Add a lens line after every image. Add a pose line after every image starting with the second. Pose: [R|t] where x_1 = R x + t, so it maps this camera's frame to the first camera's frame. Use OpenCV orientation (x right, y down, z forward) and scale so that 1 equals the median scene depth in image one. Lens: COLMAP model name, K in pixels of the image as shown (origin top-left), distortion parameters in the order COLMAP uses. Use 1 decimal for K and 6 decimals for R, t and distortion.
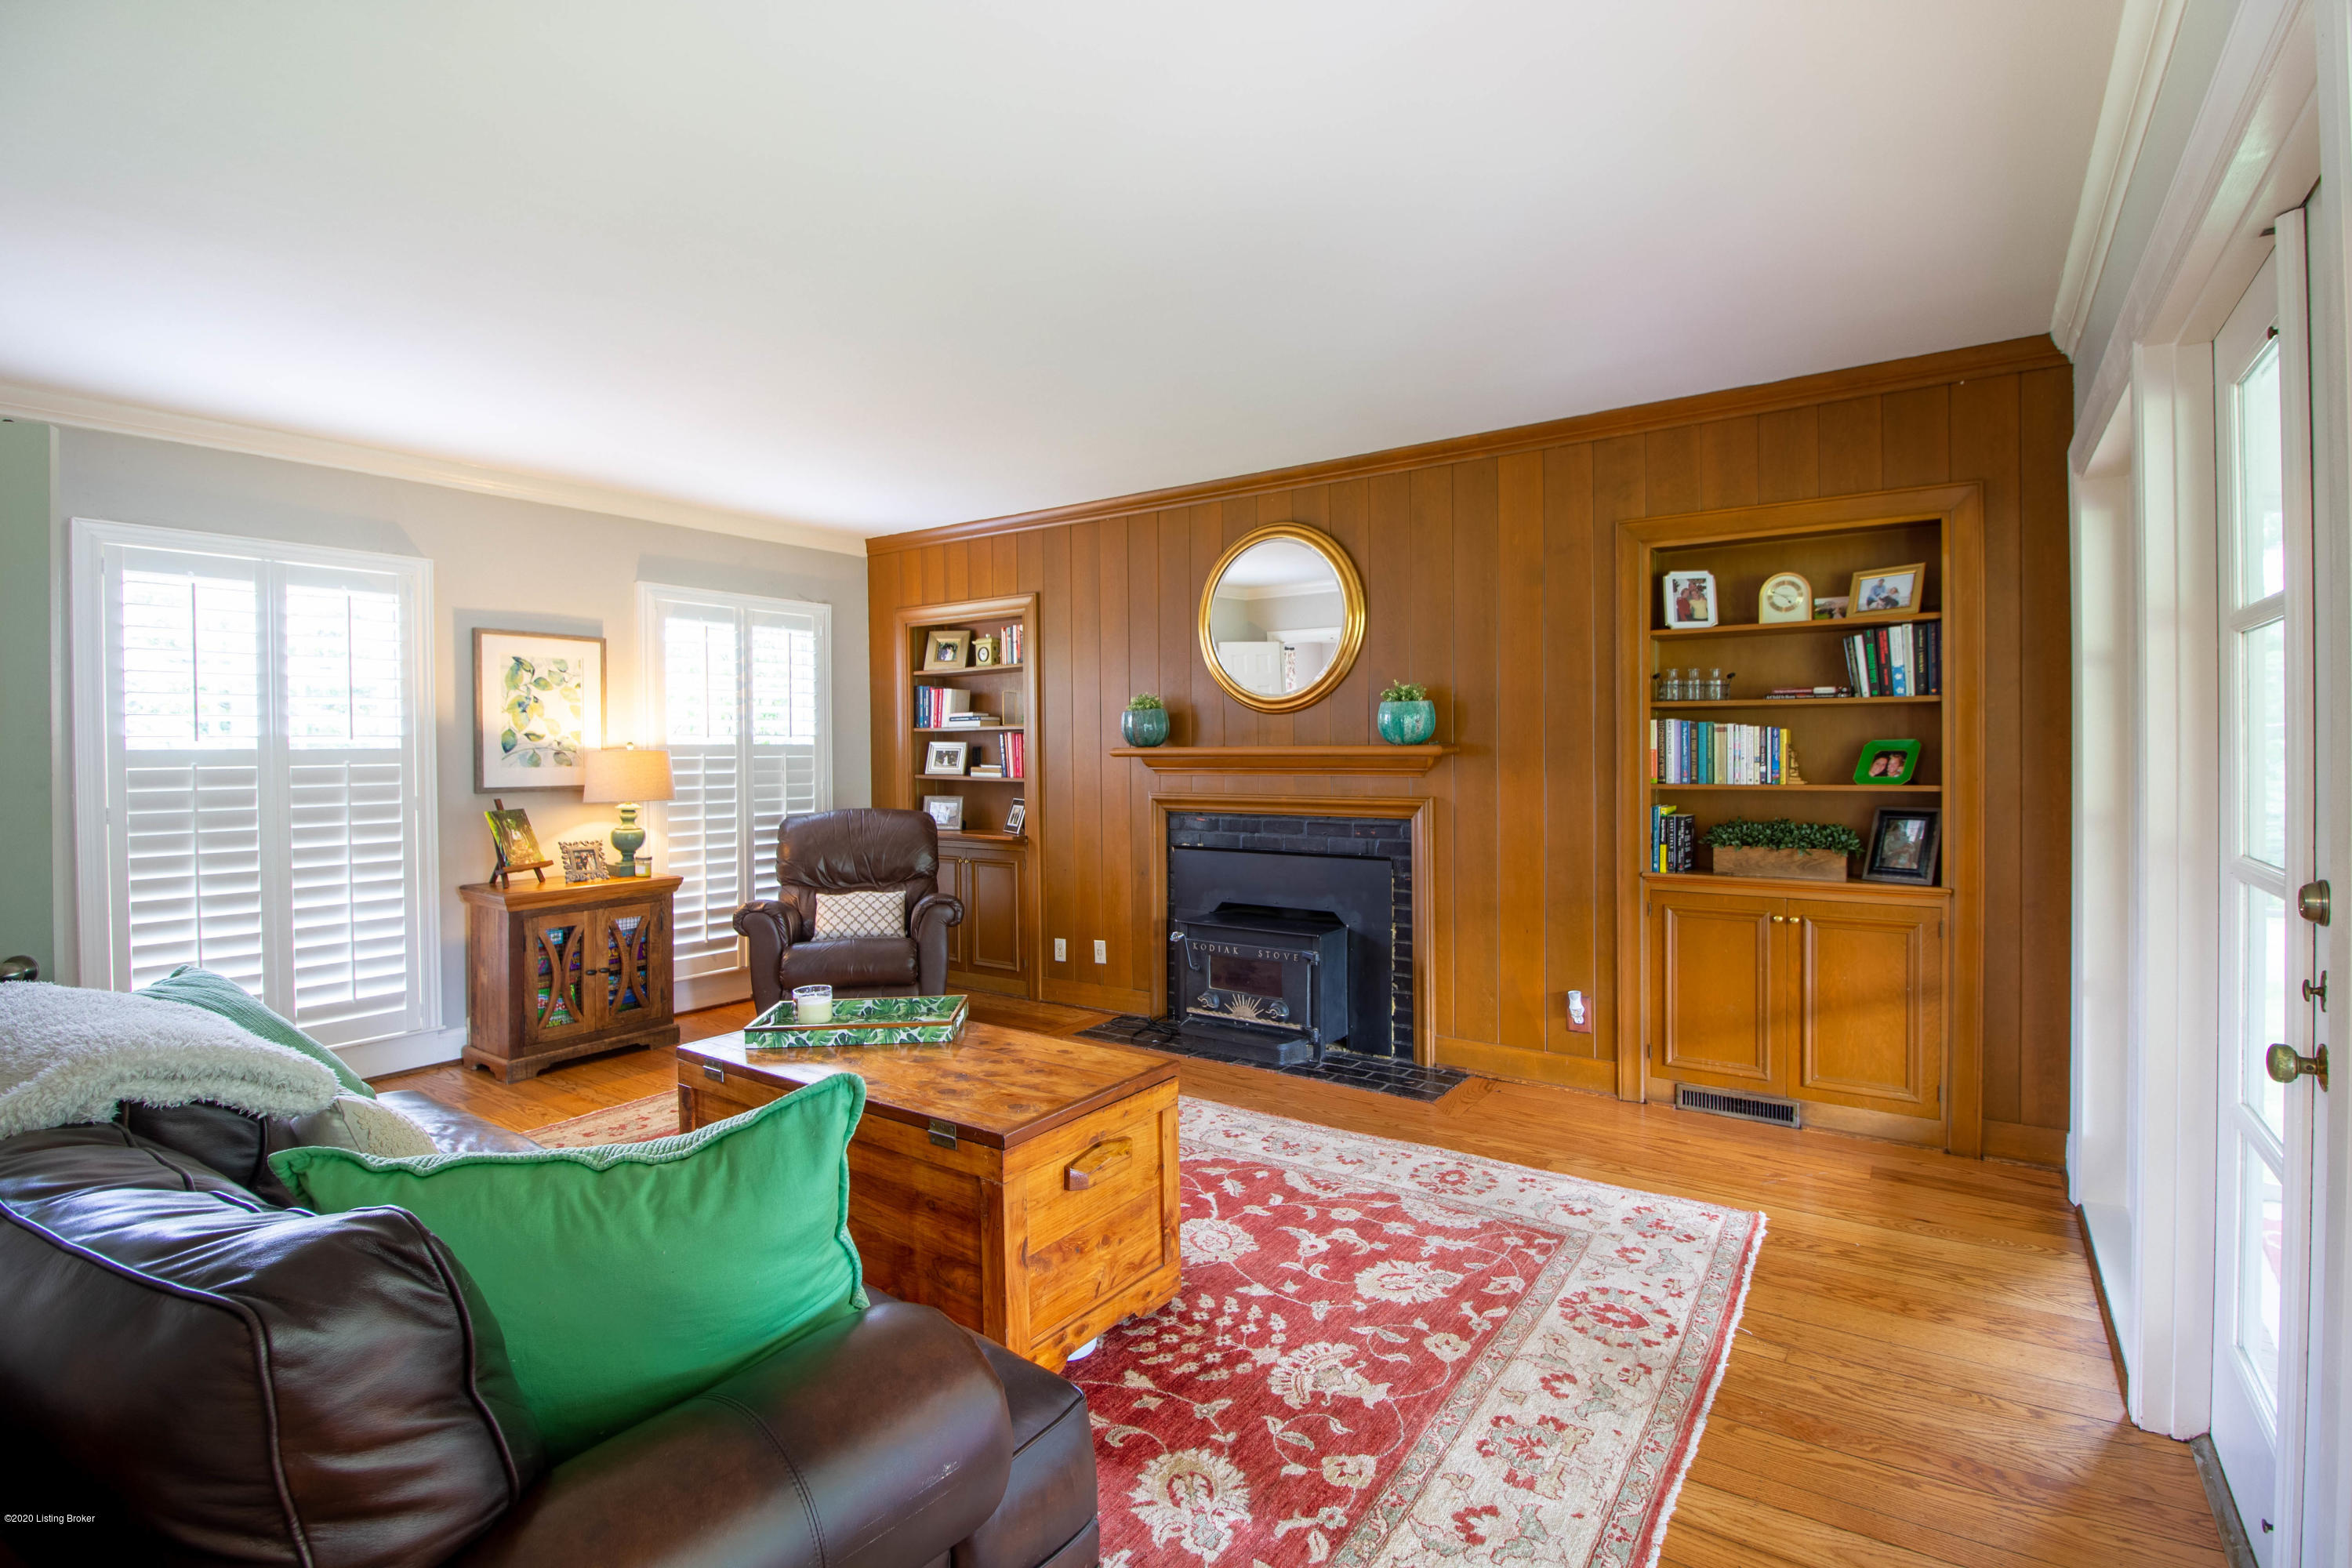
lens RADIAL K [[1106.6, 0, 1188.1], [0, 1106.6, 763.9], [0, 0, 1]] dist [-0.003834, -0.000601]
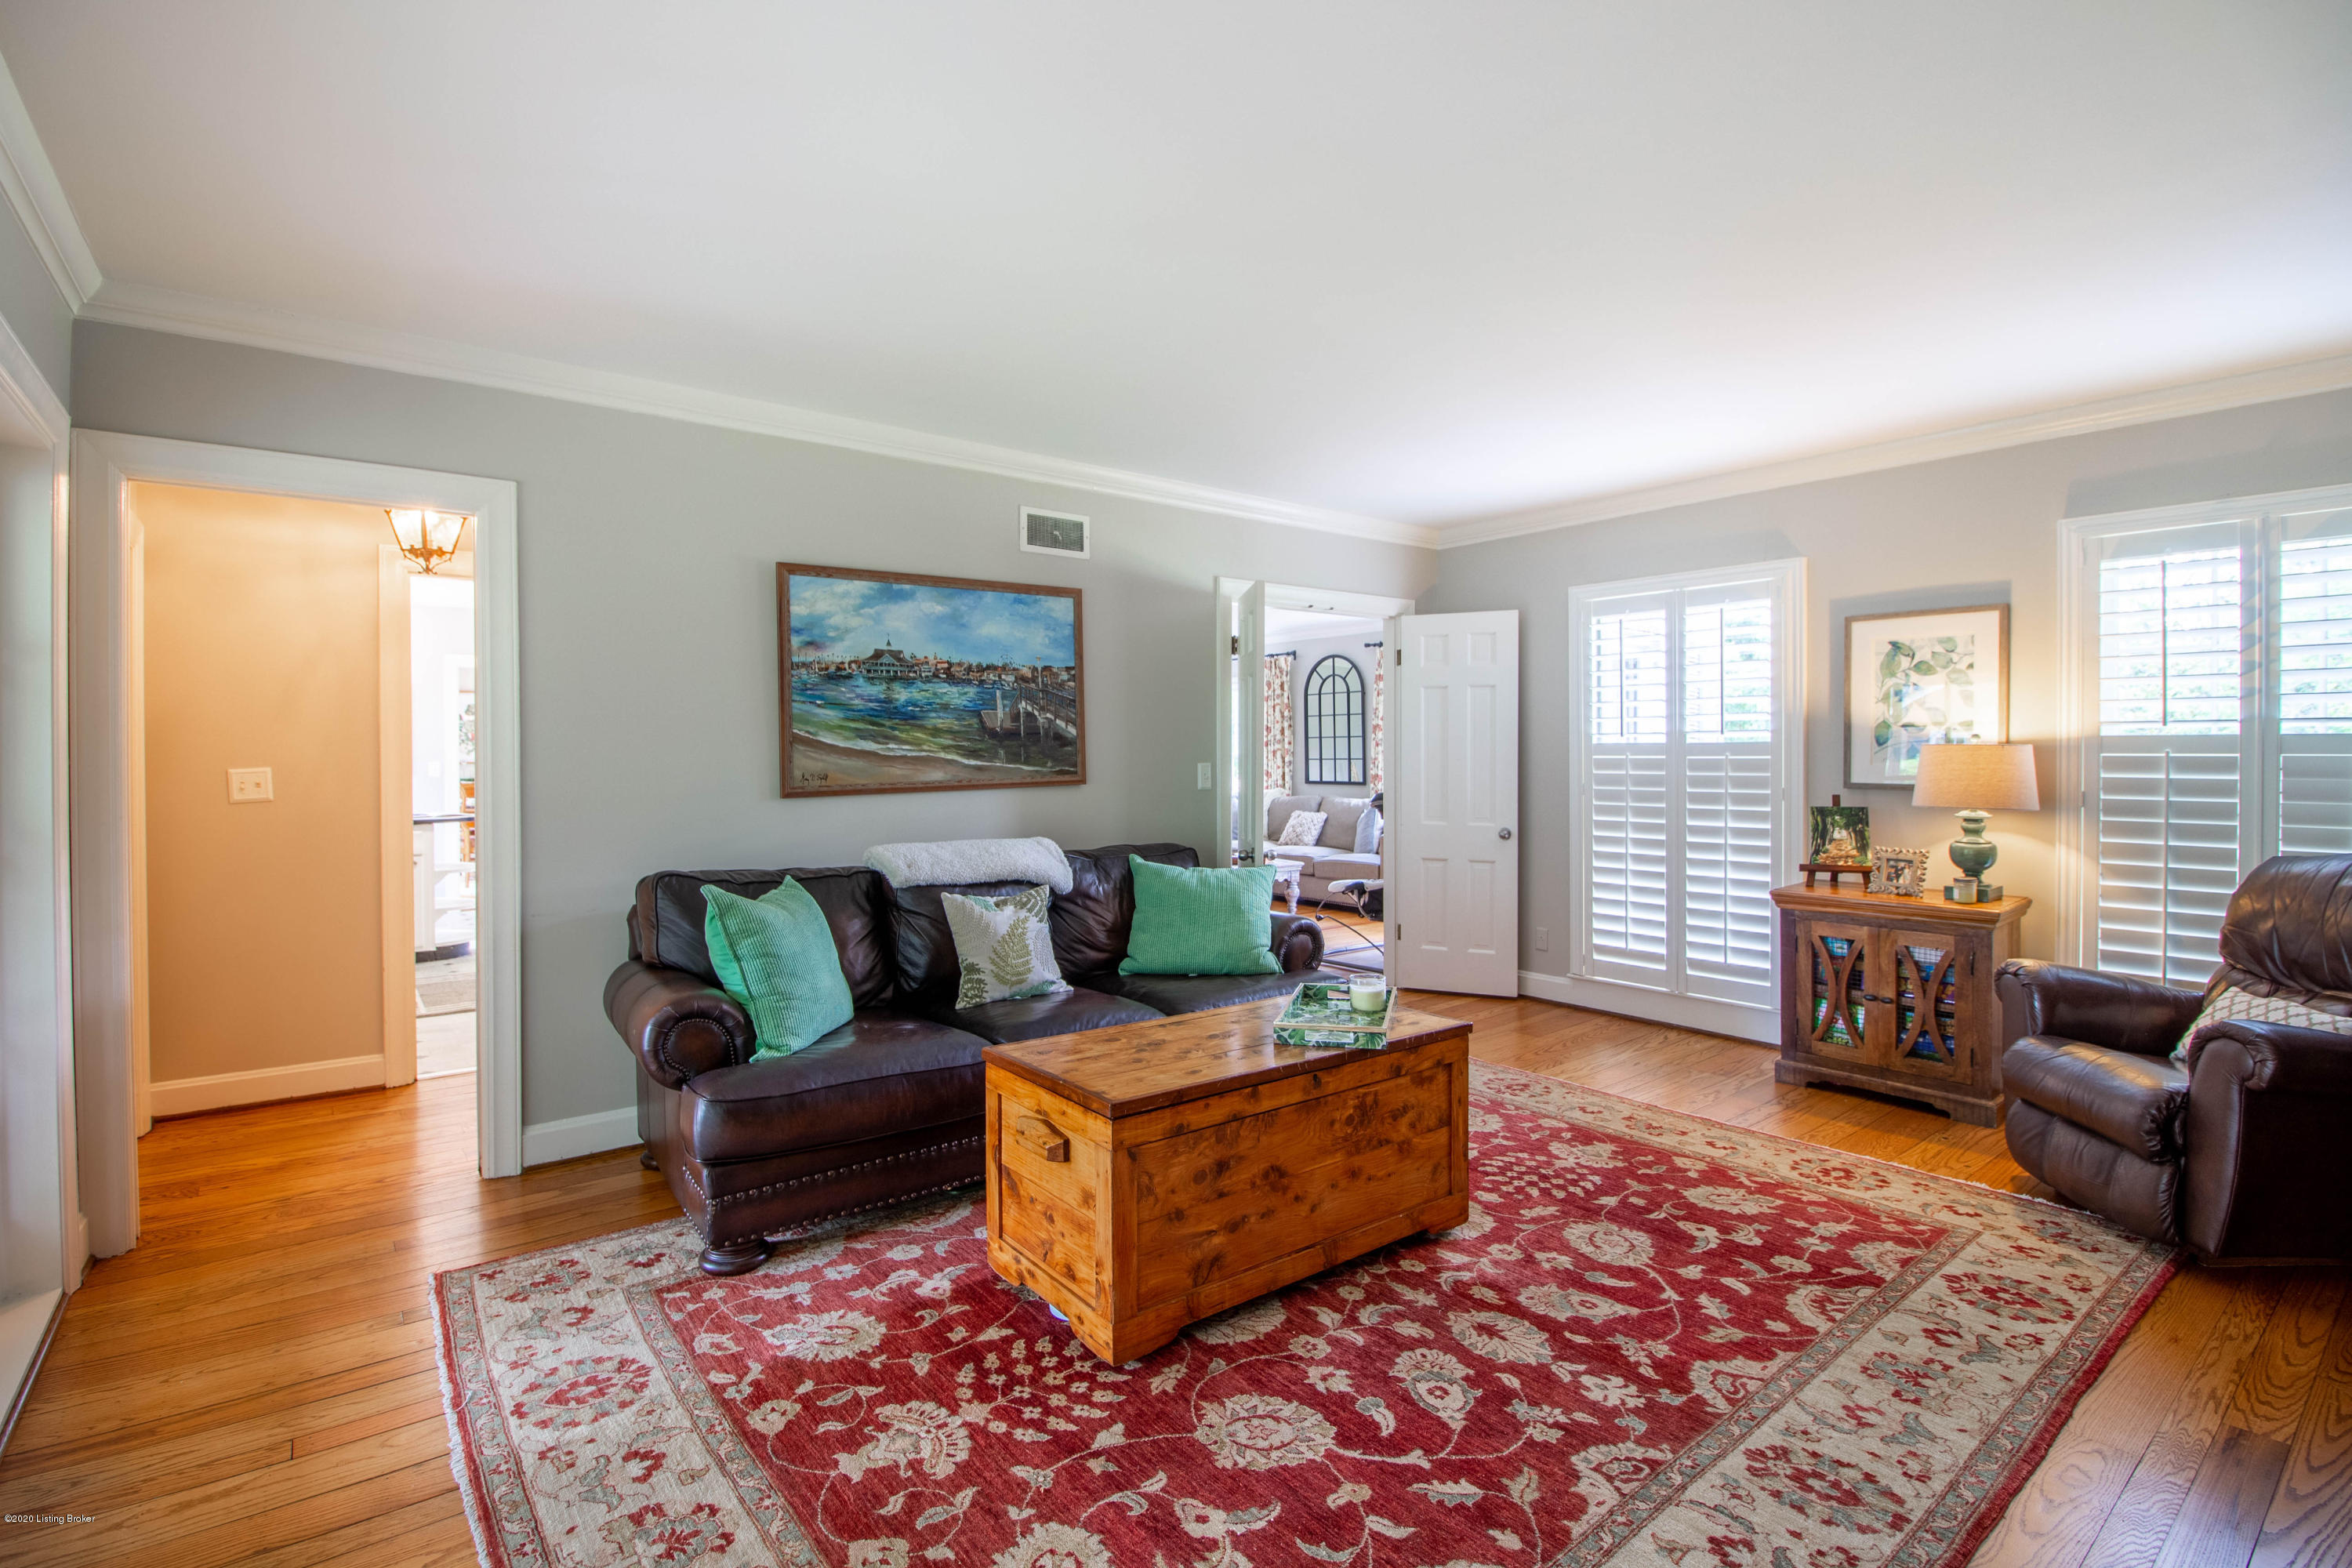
lens RADIAL K [[1106.6, 0, 1190.6], [0, 1106.6, 774.4], [0, 0, 1]] dist [-0.003834, -0.000601]
pose [[-0.292571, 0.034886, -0.955607, 0.593238], [-0.006942, 0.999230, 0.038604, -0.024671], [0.956219, 0.017929, -0.292104, 0.961727]]
